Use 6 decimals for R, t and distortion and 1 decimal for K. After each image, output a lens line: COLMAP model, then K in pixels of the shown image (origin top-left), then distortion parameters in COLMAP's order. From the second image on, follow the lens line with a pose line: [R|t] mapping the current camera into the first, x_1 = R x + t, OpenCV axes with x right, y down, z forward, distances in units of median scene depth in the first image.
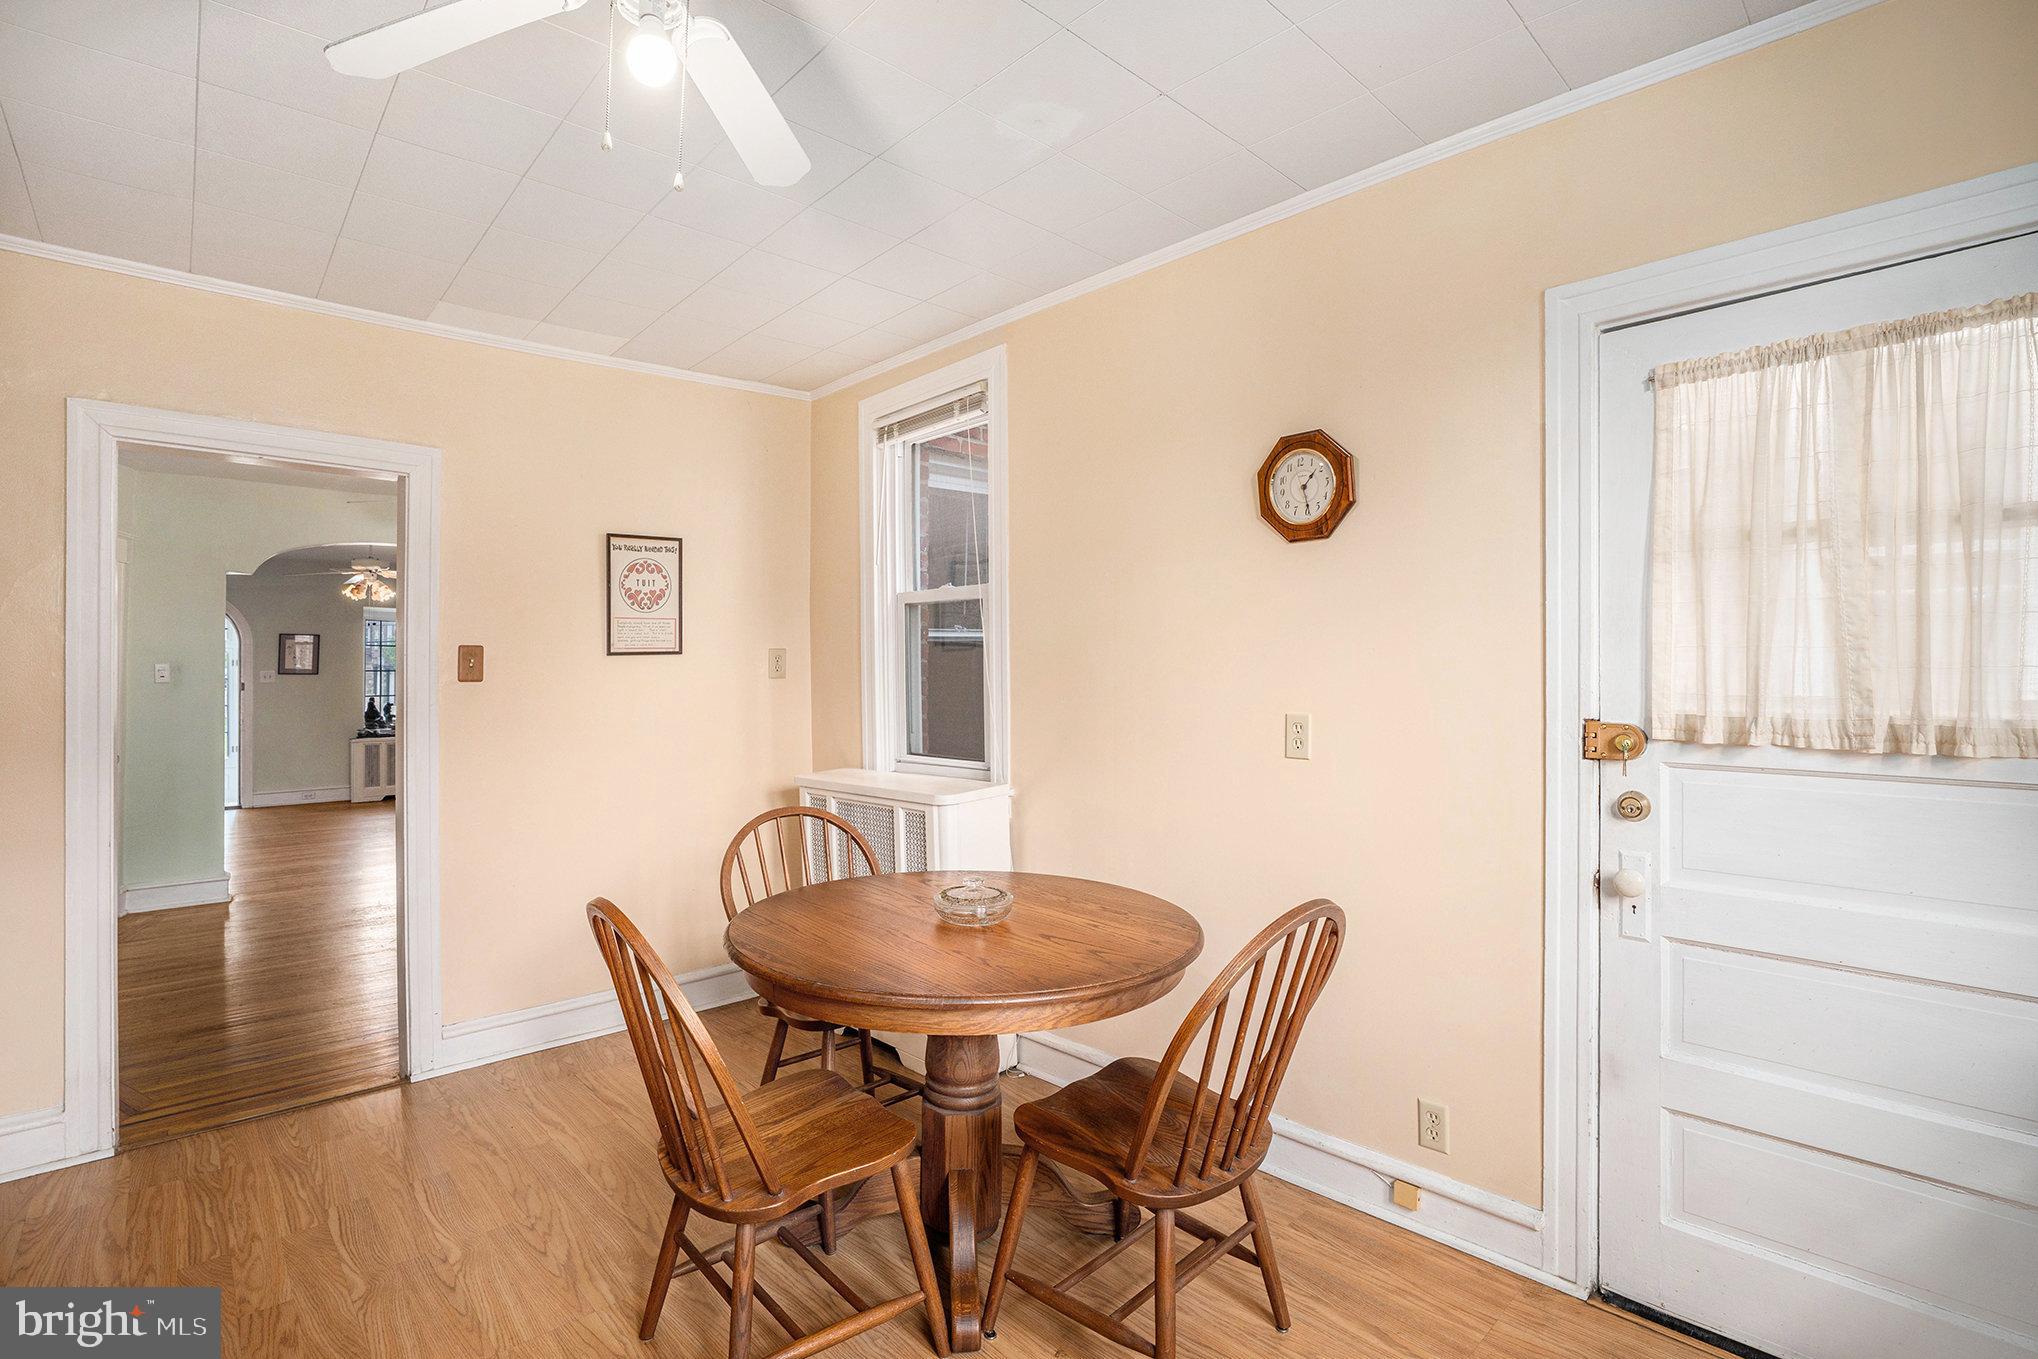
lens RADIAL K [[947.0, 0, 1030.3], [0, 947.0, 657.5], [0, 0, 1]] dist [-0.067191, 0.014826]
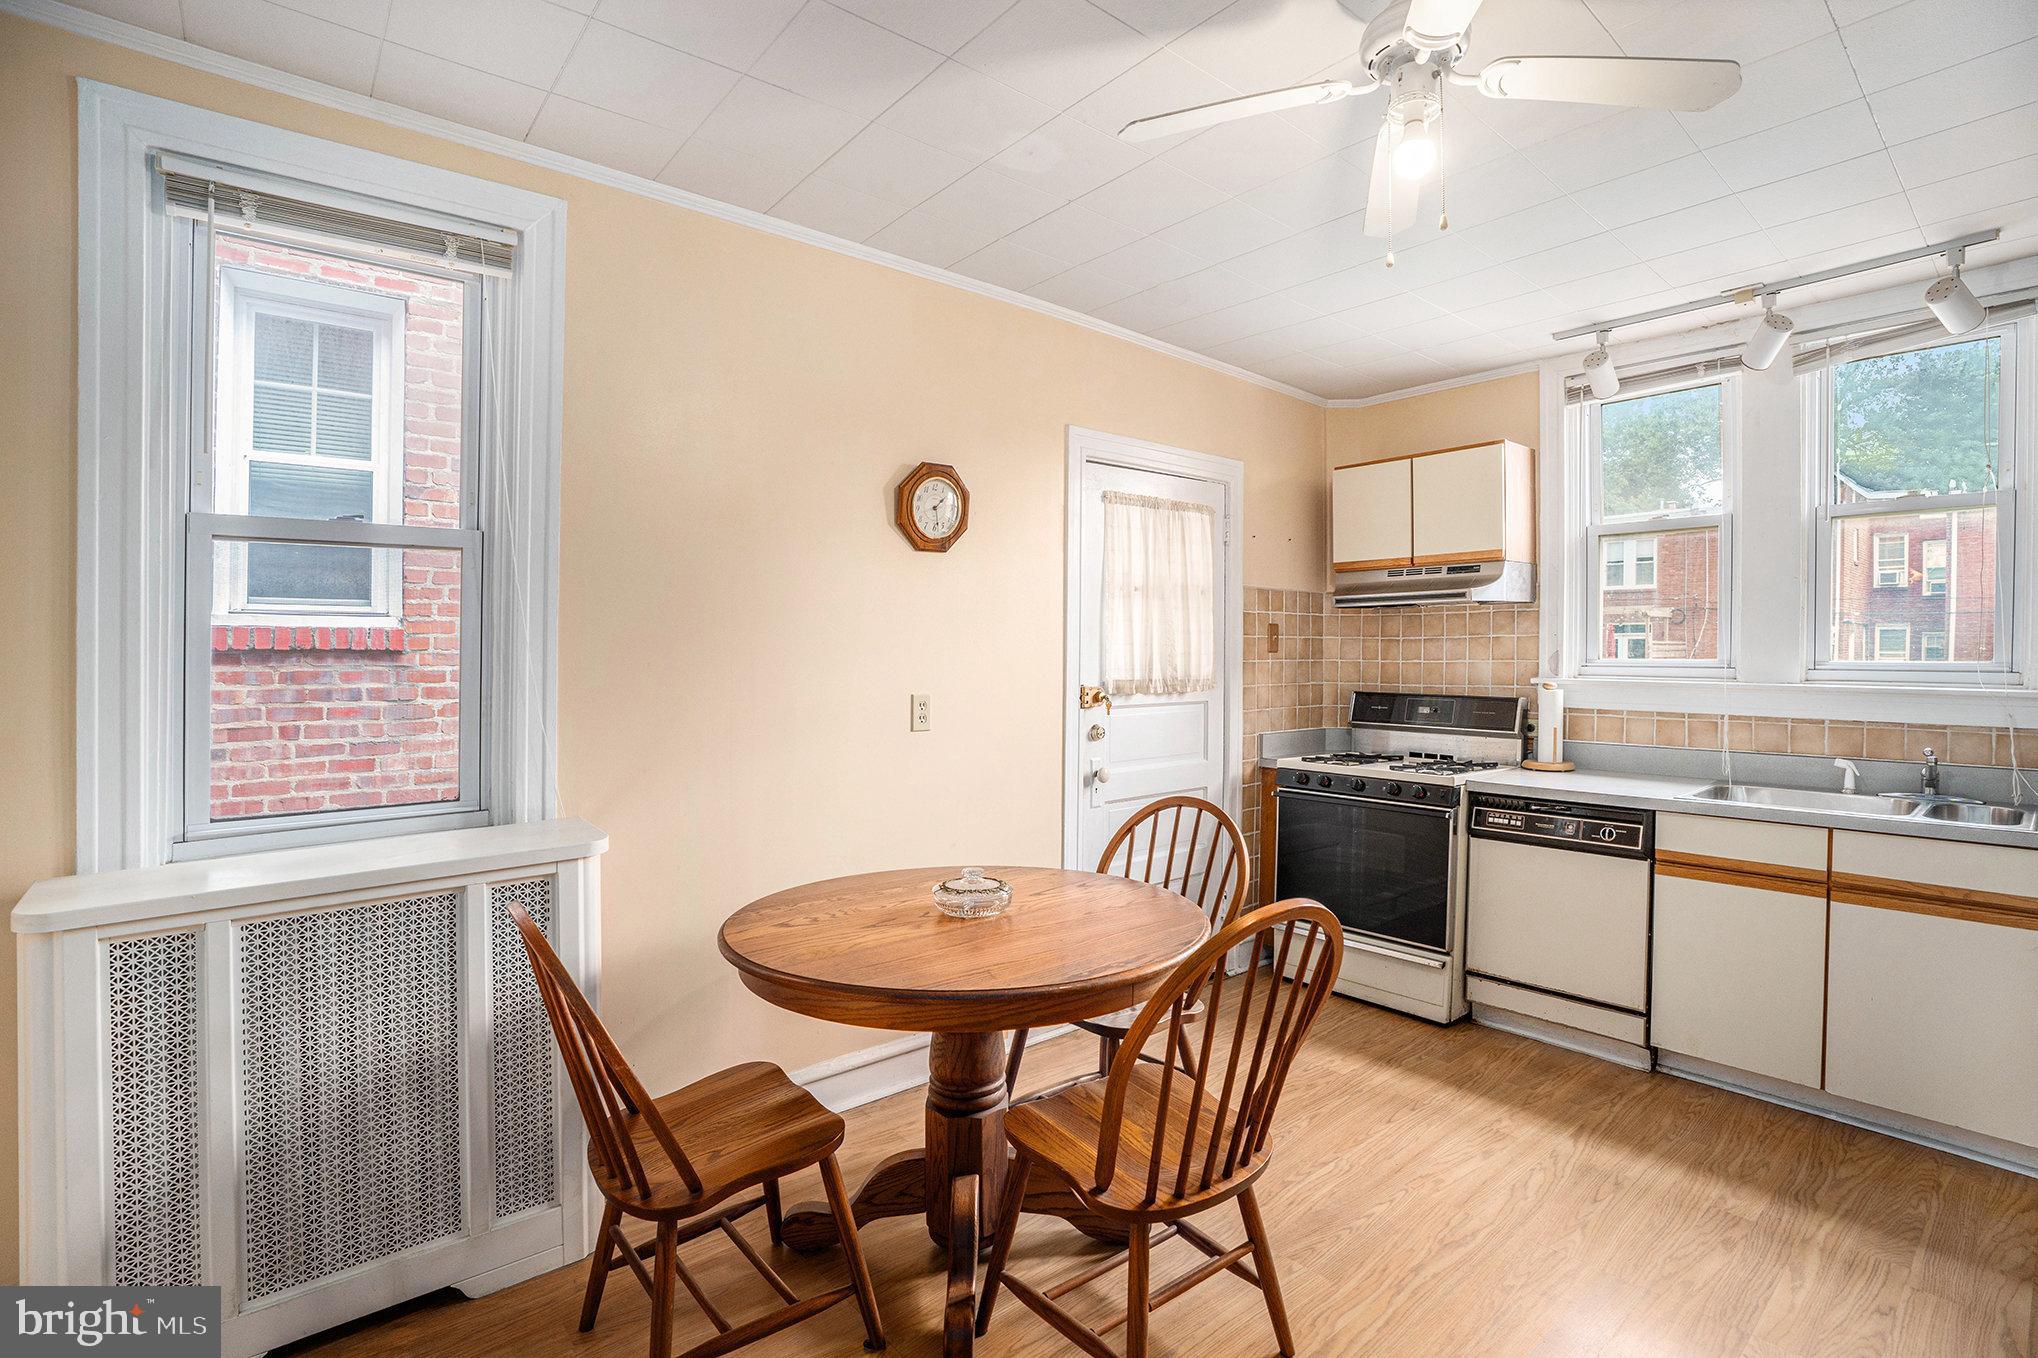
lens RADIAL K [[947.0, 0, 1011.3], [0, 947.0, 685.1], [0, 0, 1]] dist [-0.067191, 0.014826]
pose [[0.070410, -0.027732, 0.997133, -0.292562], [-0.008105, 0.999565, 0.028372, 0.004130], [-0.997485, -0.010079, 0.070155, 0.253363]]
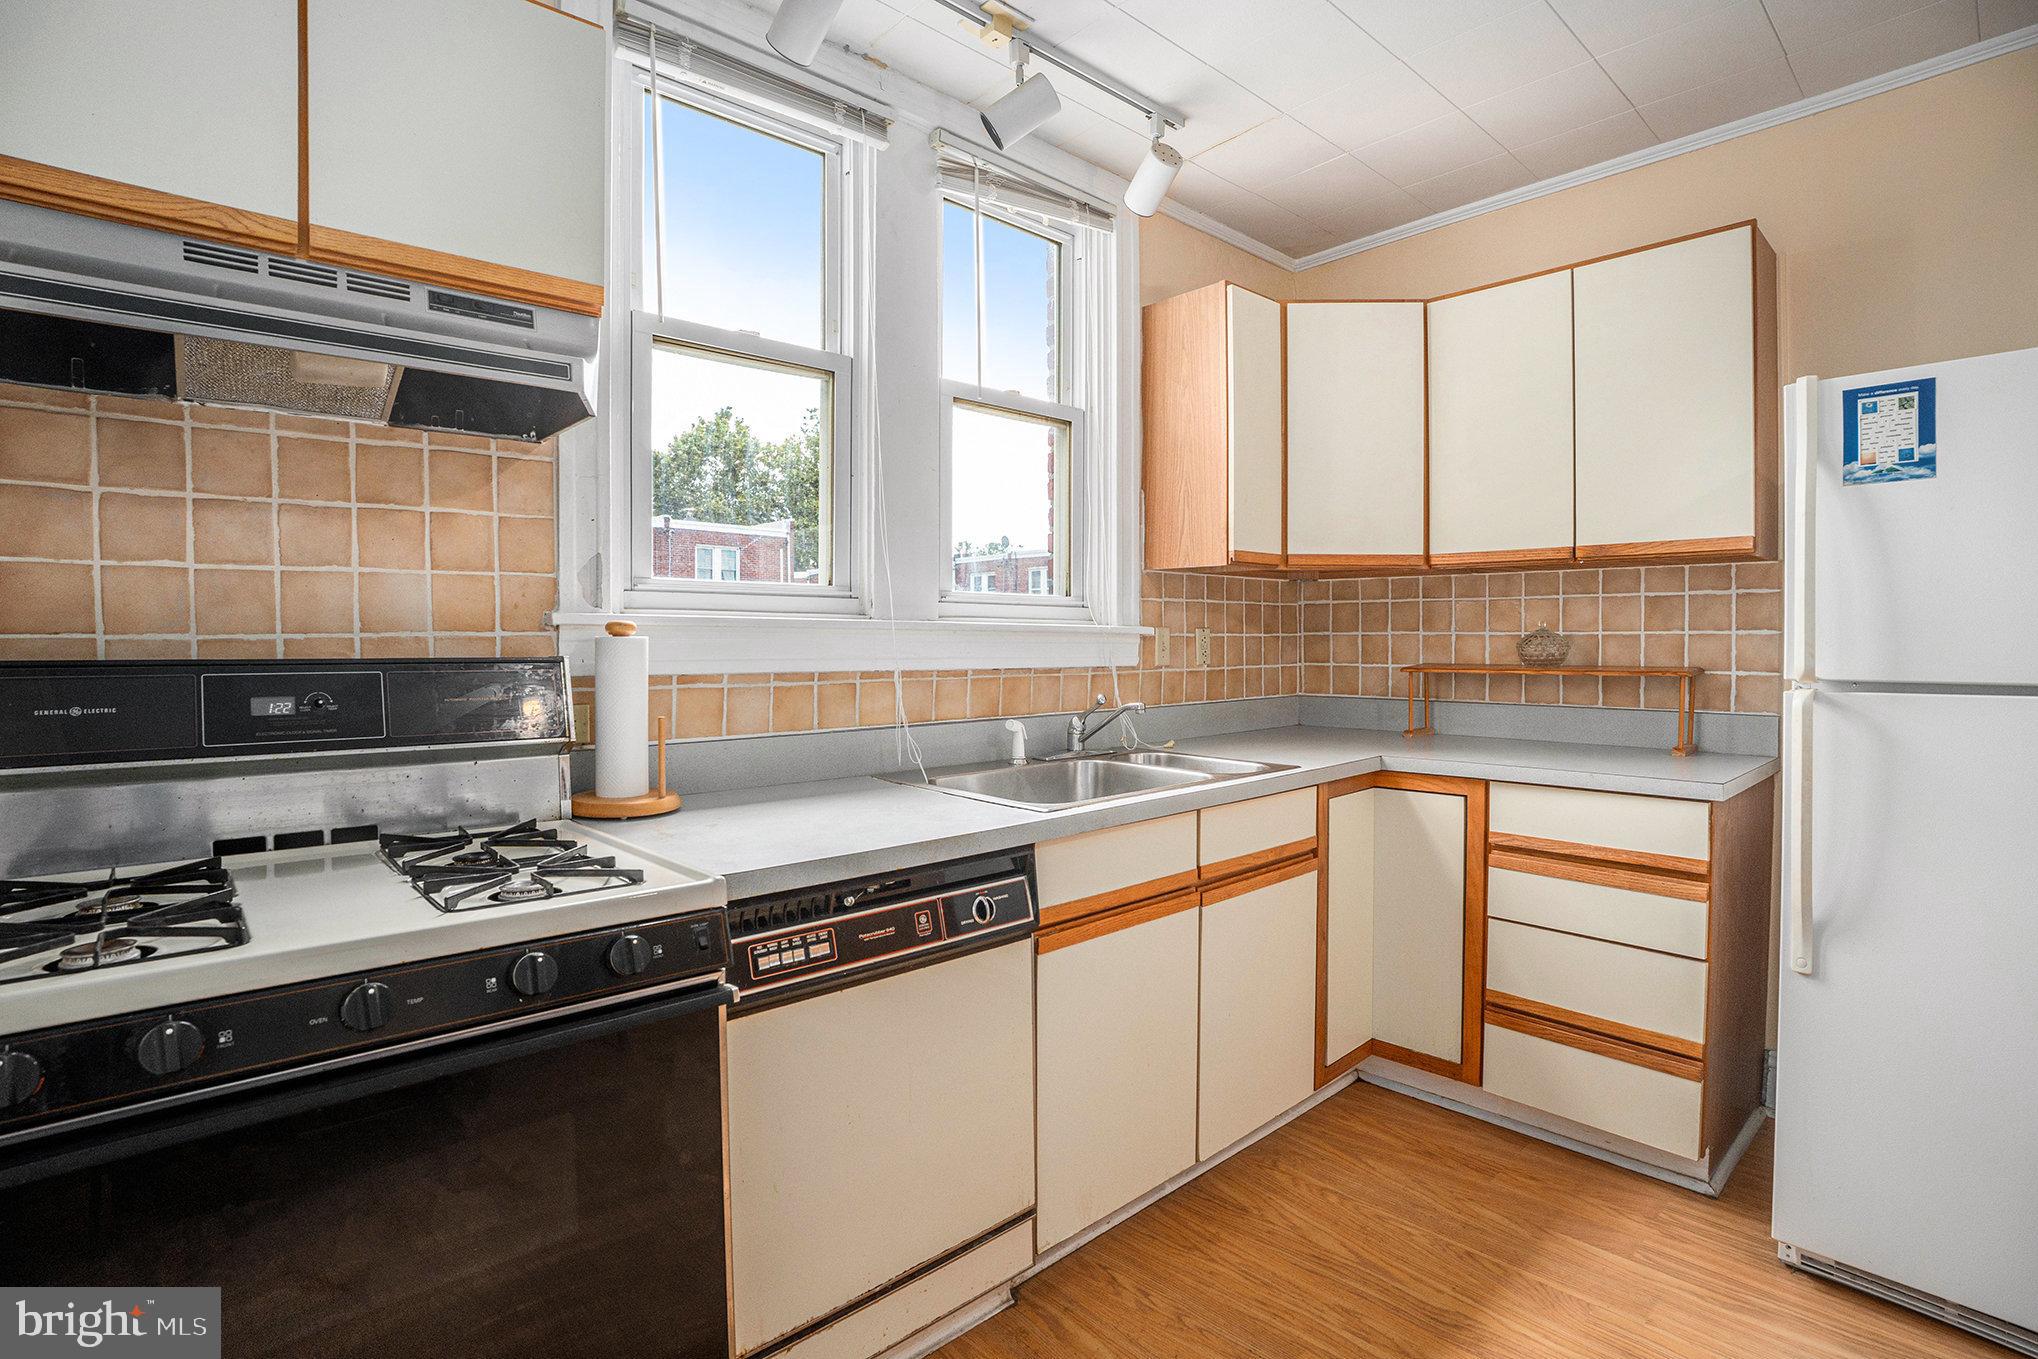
lens RADIAL K [[947.0, 0, 1025.5], [0, 947.0, 654.9], [0, 0, 1]] dist [-0.067191, 0.014826]
pose [[-0.999947, 0.004341, 0.009384, 0.098904], [0.004396, 0.999973, 0.005905, 0.020814], [-0.009359, 0.005946, -0.999939, 0.228187]]
